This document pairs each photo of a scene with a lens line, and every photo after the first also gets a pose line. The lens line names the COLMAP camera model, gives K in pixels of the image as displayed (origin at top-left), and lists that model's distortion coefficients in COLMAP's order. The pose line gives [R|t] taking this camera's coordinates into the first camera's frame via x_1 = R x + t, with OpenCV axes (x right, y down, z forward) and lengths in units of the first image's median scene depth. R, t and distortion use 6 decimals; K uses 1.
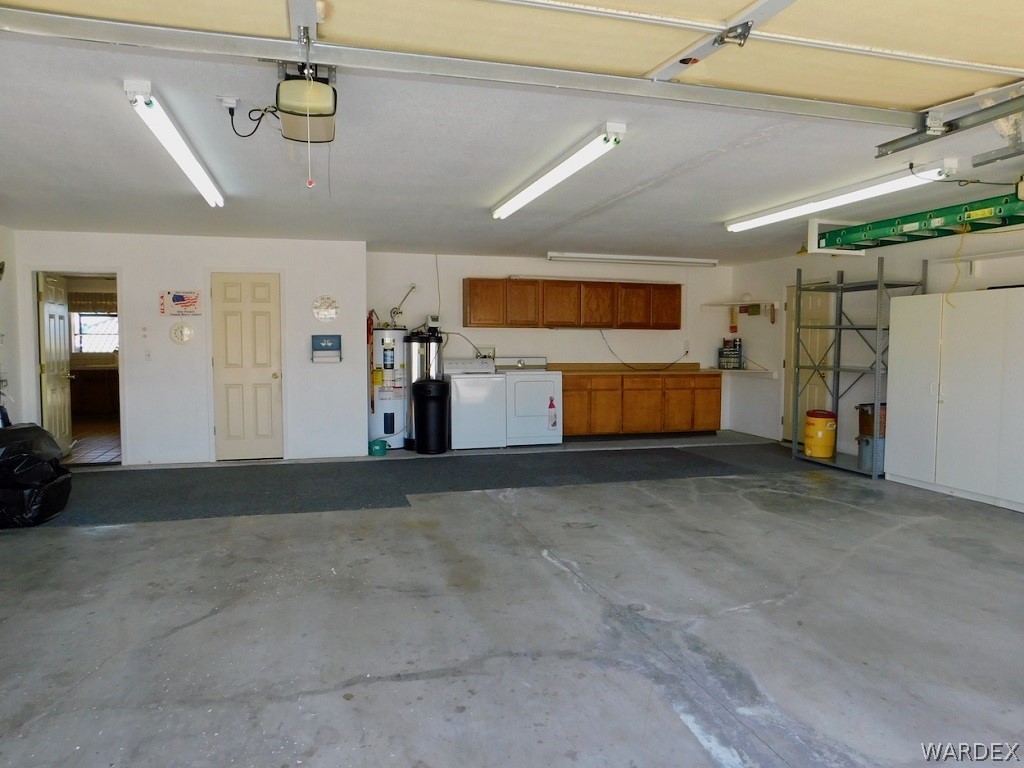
lens RADIAL K [[673.9, 0, 512.0], [0, 673.9, 384.0], [0, 0, 1]] dist [-0.083816, 0.067158]
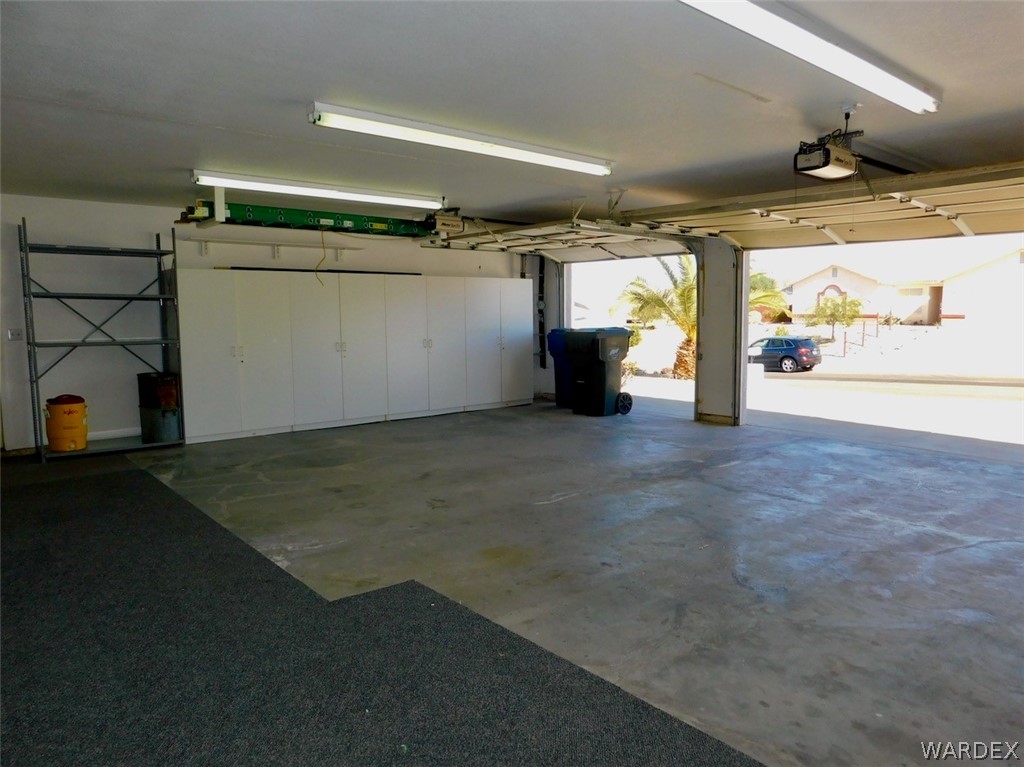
lens RADIAL K [[673.9, 0, 512.0], [0, 673.9, 383.5], [0, 0, 1]] dist [-0.083816, 0.067158]
pose [[-0.380260, -0.098648, 0.919604, -0.870680], [0.055562, 0.990063, 0.129182, -0.084055], [-0.923209, 0.100217, -0.371000, 1.340680]]
